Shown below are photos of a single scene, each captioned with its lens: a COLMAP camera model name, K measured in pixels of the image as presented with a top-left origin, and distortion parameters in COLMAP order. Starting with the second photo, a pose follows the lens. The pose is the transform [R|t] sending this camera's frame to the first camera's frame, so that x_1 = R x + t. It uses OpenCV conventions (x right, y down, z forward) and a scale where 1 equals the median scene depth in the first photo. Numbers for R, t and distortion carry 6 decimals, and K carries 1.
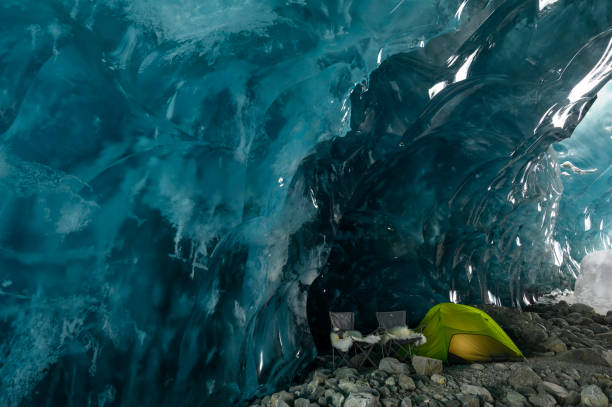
lens RADIAL K [[397.3, 0, 306.0], [0, 397.3, 203.5], [0, 0, 1]] dist [0.001041, -0.000798]
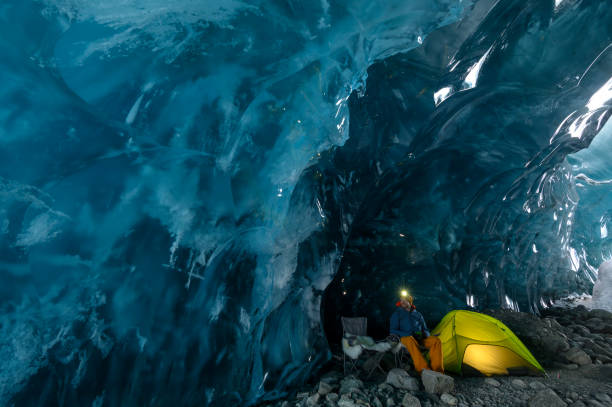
lens RADIAL K [[320.4, 0, 304.4], [0, 320.4, 201.5], [0, 0, 1]] dist [-0.006028, -0.000383]
pose [[0.991574, -0.003643, -0.129491, 0.071257], [-0.000705, 0.999438, -0.033516, -0.002103], [0.129540, 0.033325, 0.991014, 0.143748]]
